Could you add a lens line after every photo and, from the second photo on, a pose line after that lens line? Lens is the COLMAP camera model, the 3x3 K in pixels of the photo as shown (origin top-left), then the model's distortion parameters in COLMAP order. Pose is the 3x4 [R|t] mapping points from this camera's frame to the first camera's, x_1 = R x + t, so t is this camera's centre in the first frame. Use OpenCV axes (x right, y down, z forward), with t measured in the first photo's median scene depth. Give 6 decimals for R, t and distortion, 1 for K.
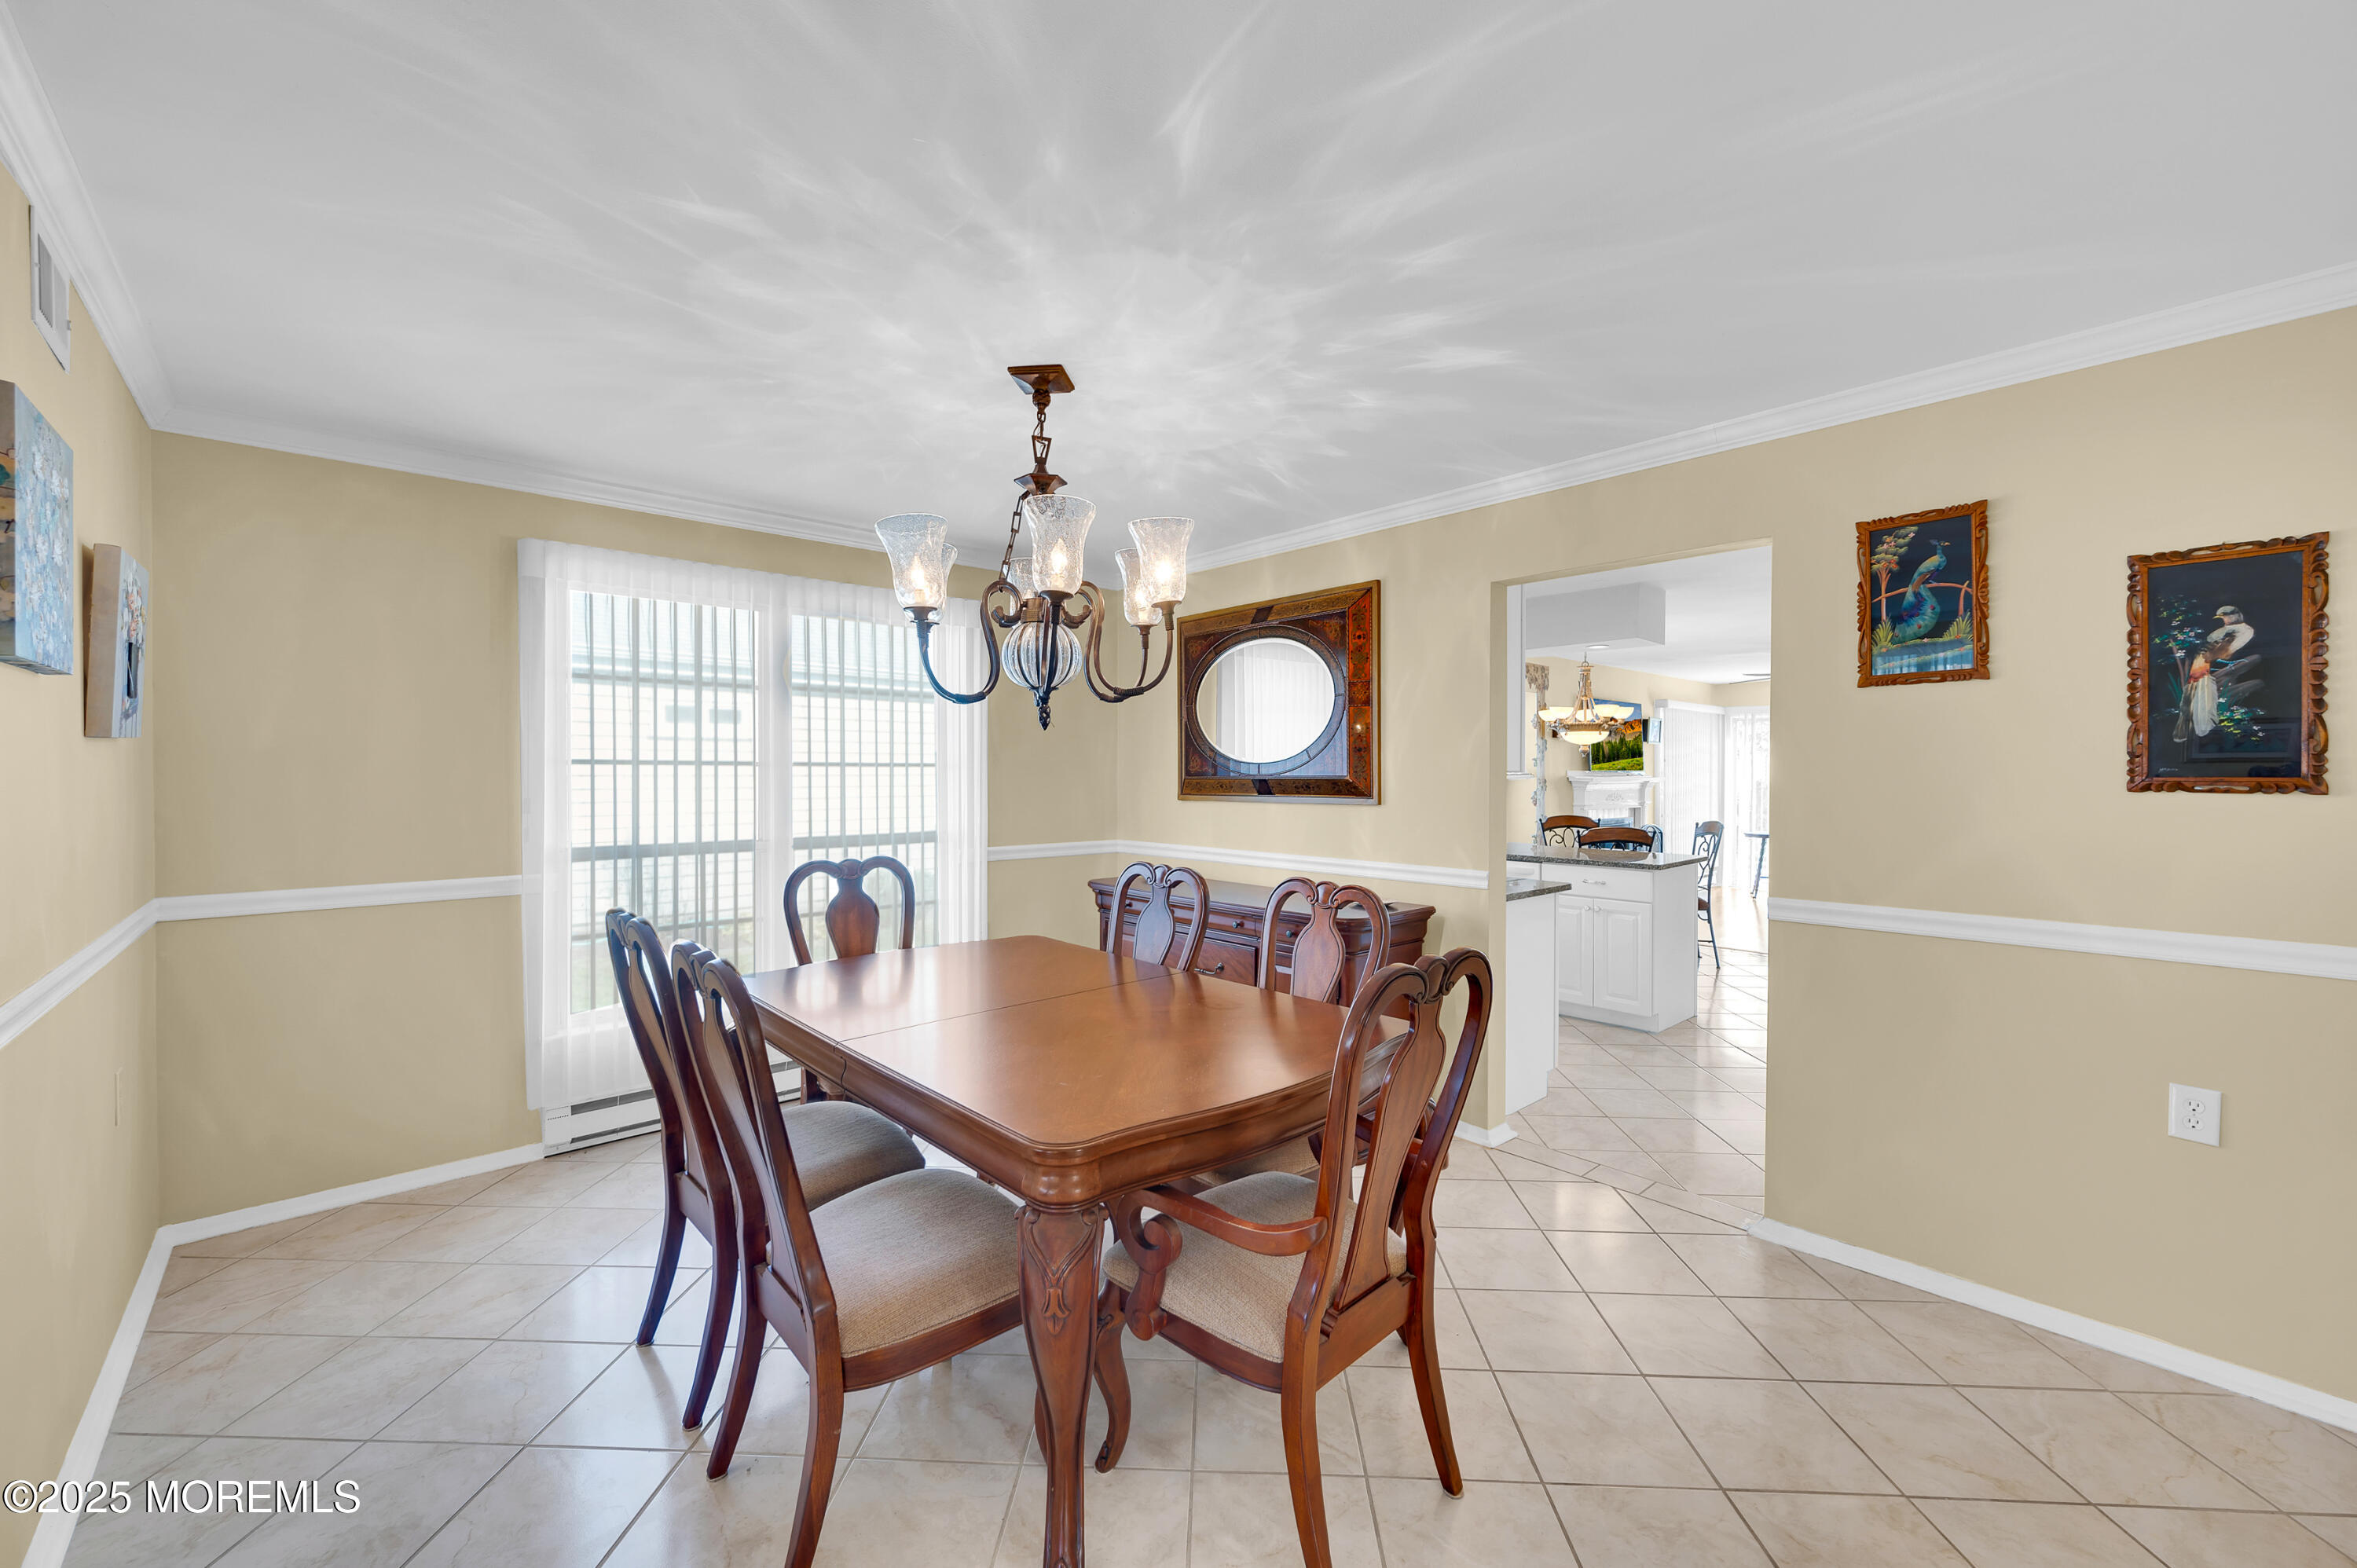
lens RADIAL K [[927.0, 0, 1186.5], [0, 927.0, 784.0], [0, 0, 1]] dist [-0.000960, 0.000444]
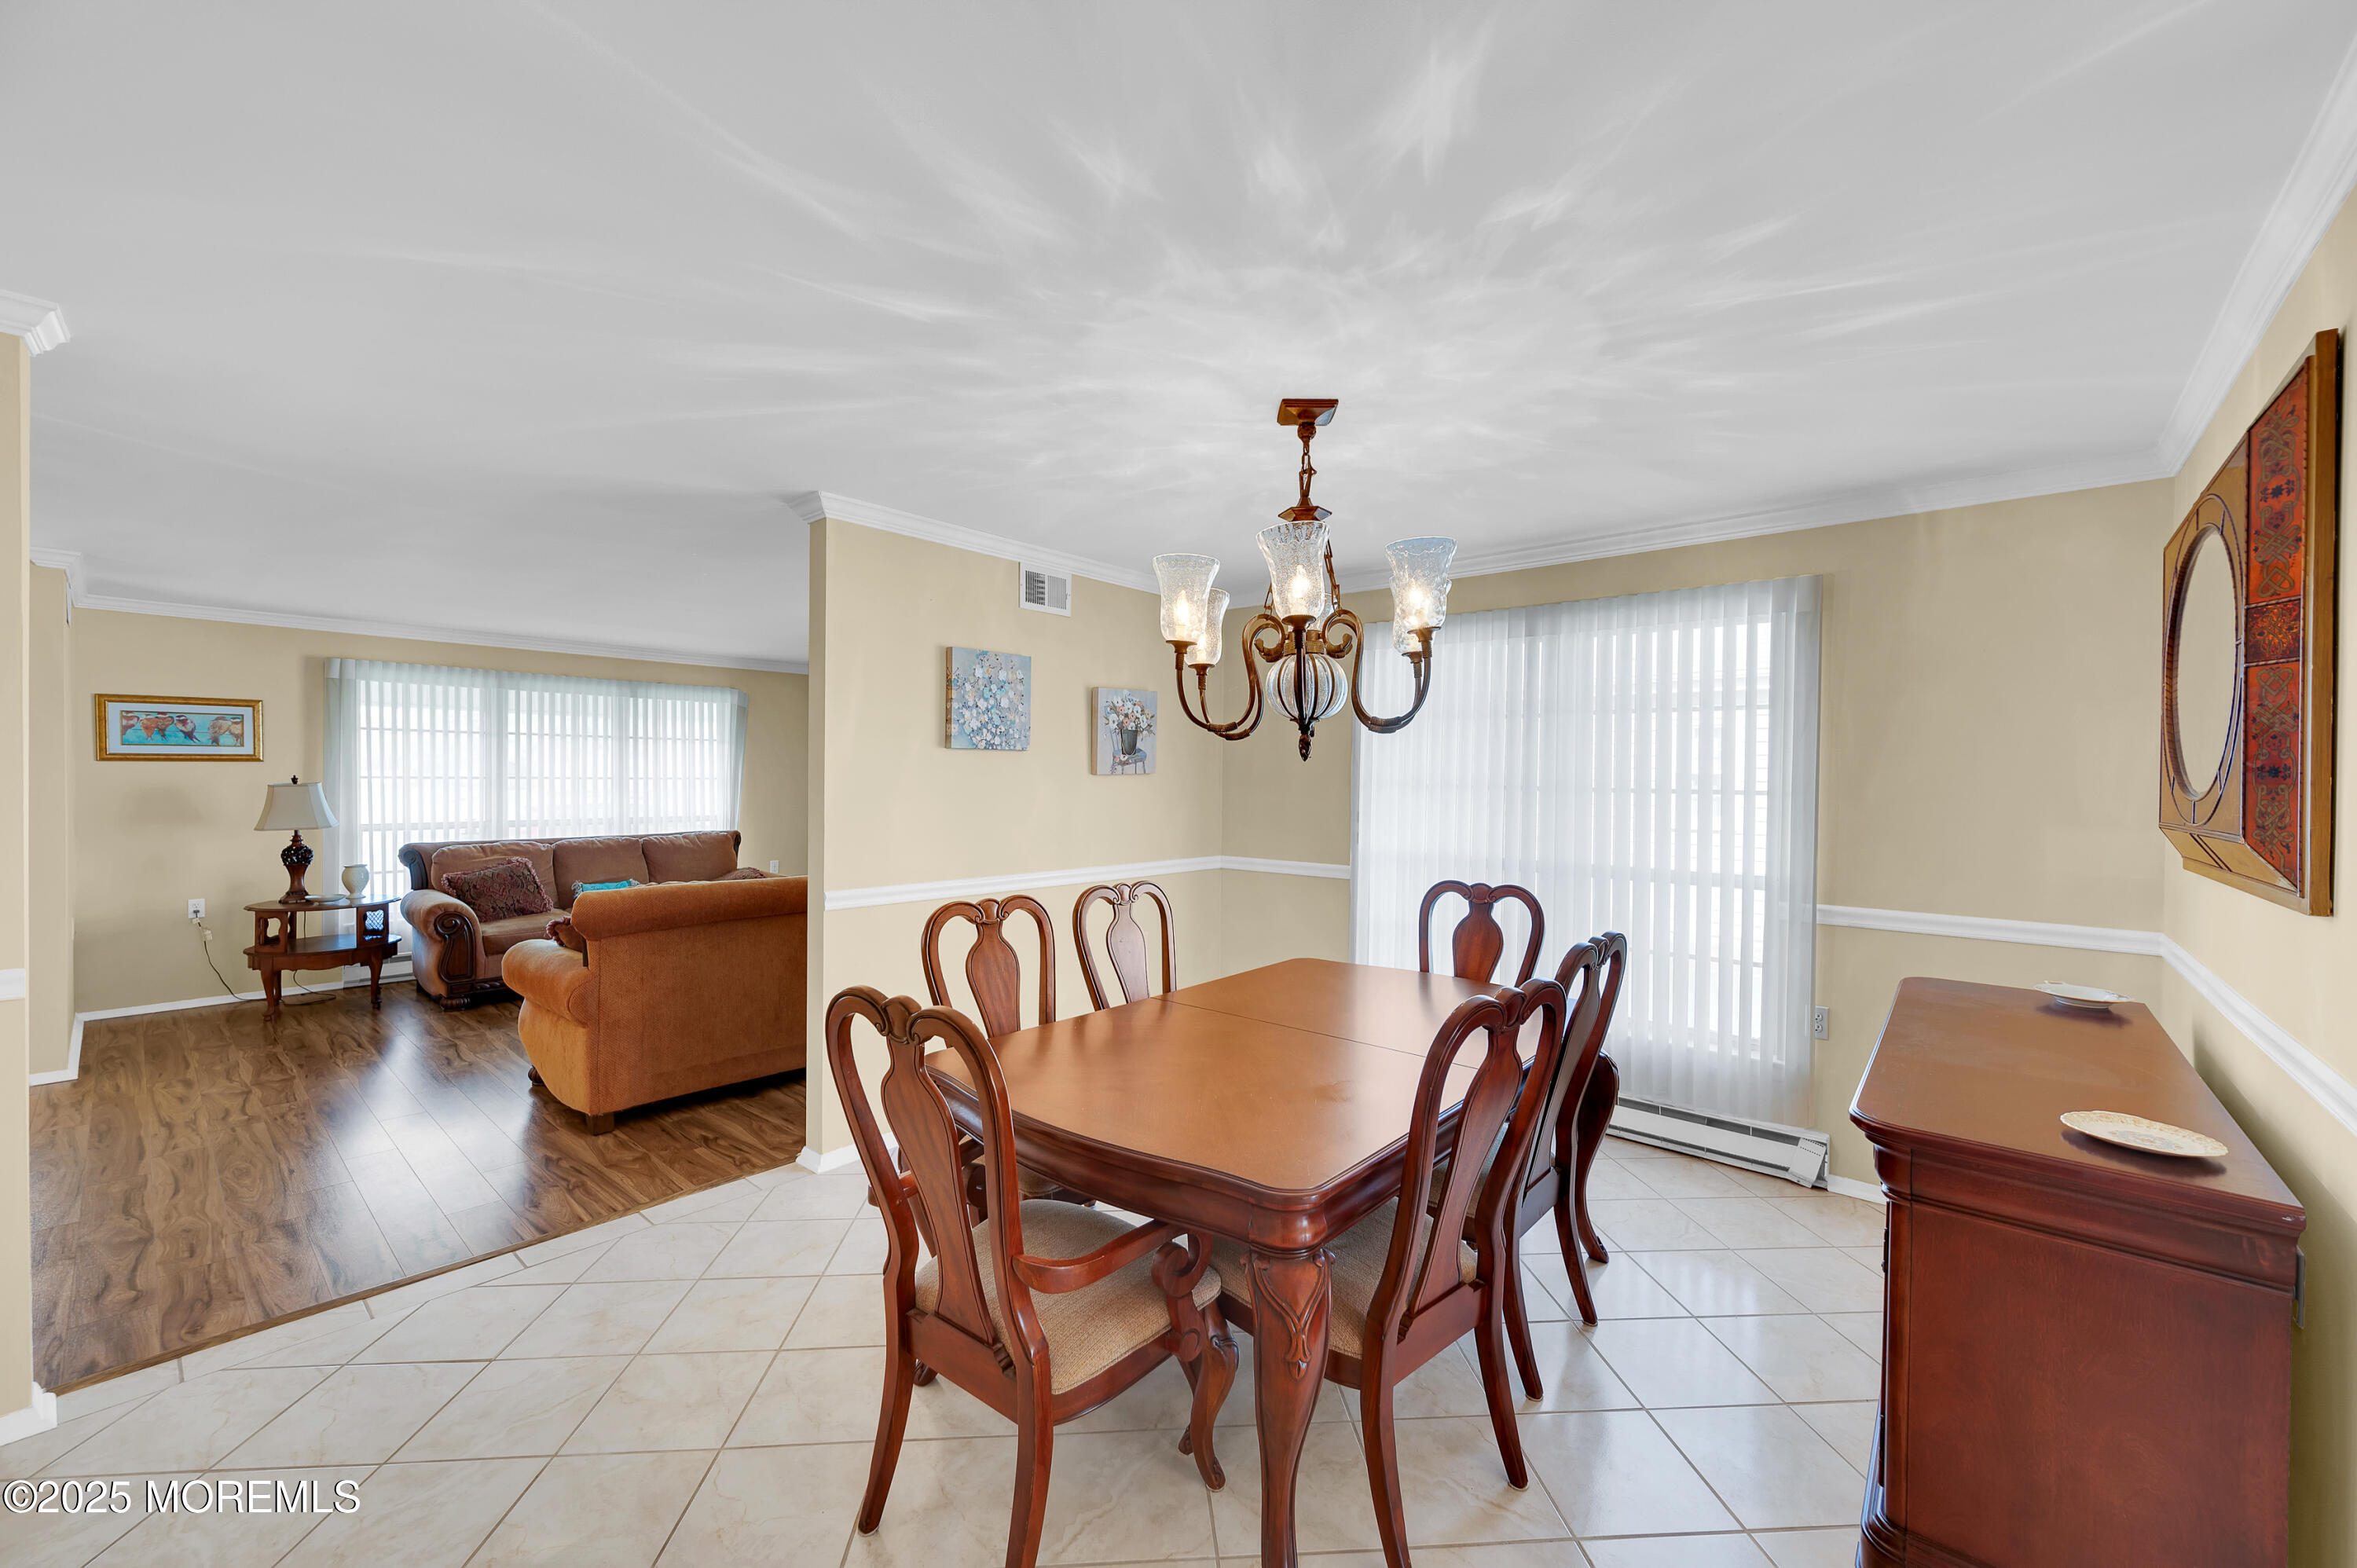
lens RADIAL K [[927.0, 0, 1192.6], [0, 927.0, 785.9], [0, 0, 1]] dist [-0.000960, 0.000444]
pose [[0.109402, 0.014199, -0.993896, 0.595506], [-0.025266, 0.999615, 0.011499, -0.028685], [0.993676, 0.023854, 0.109719, 0.555226]]
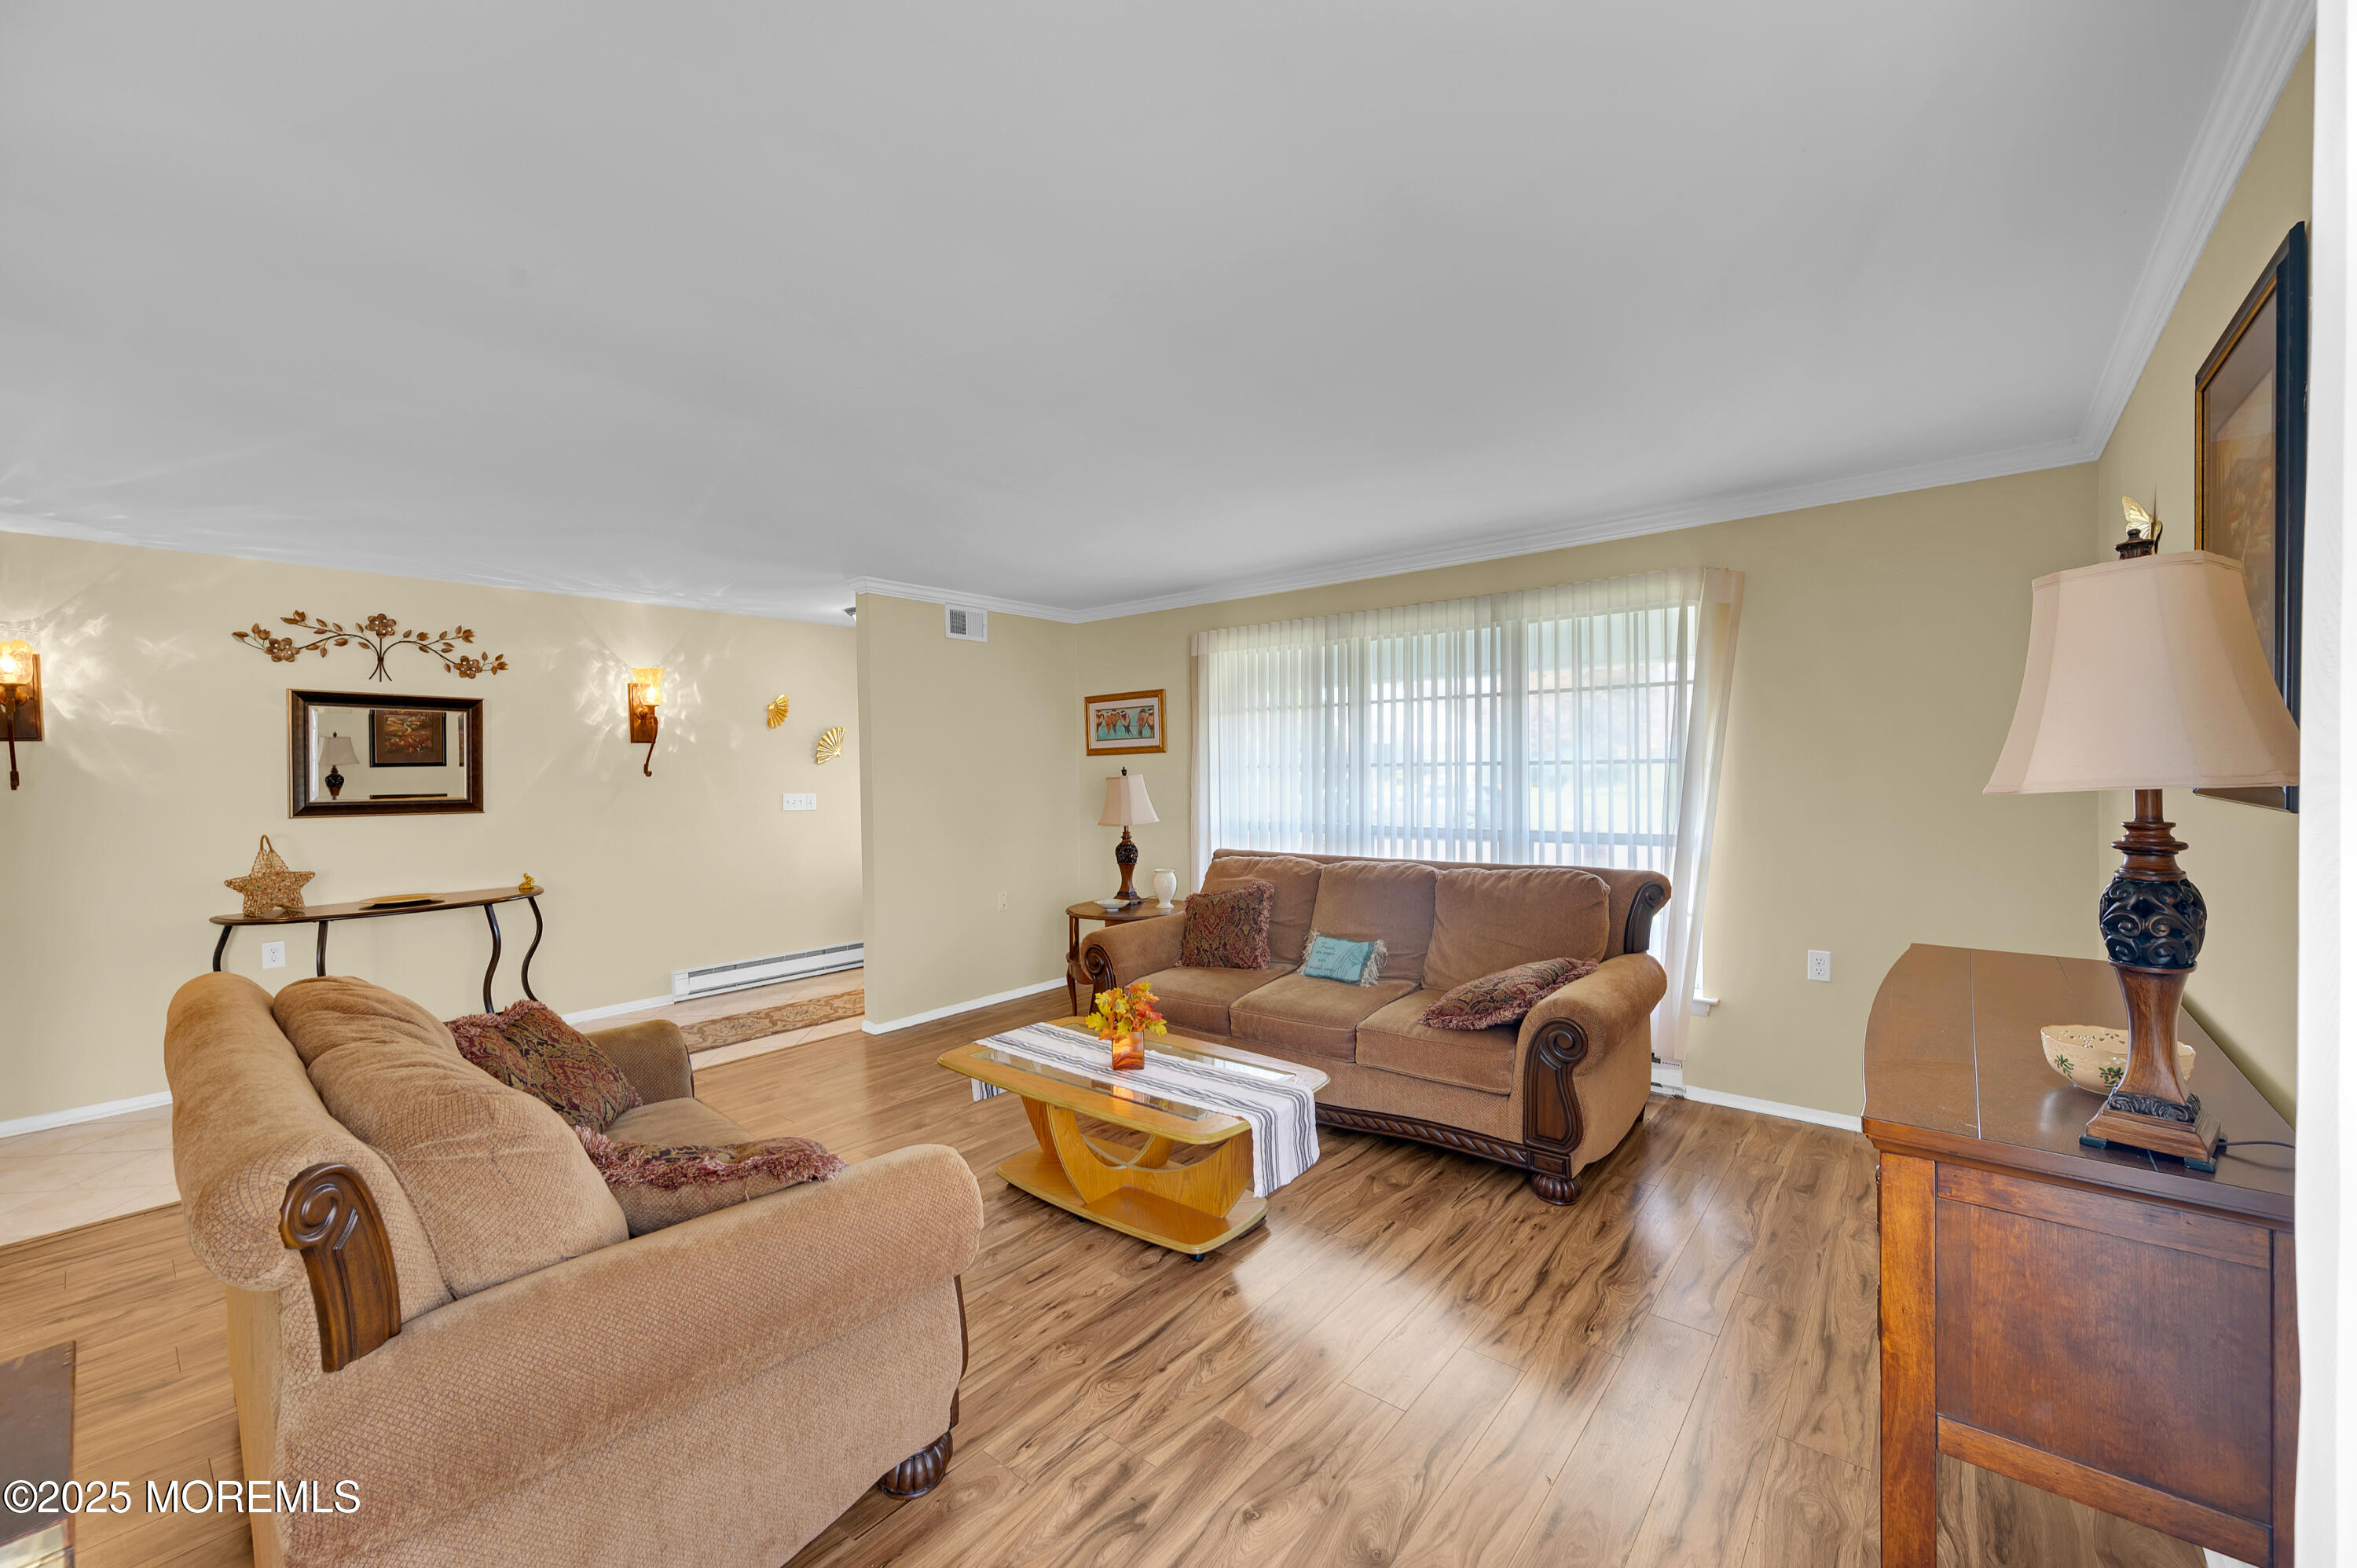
lens RADIAL K [[927.0, 0, 1176.6], [0, 927.0, 788.6], [0, 0, 1]] dist [-0.000960, 0.000444]
pose [[-0.990496, 0.023116, -0.135589, -1.023346], [0.017903, 0.999058, 0.039539, -0.011892], [0.136375, 0.036735, -0.989976, 0.665328]]
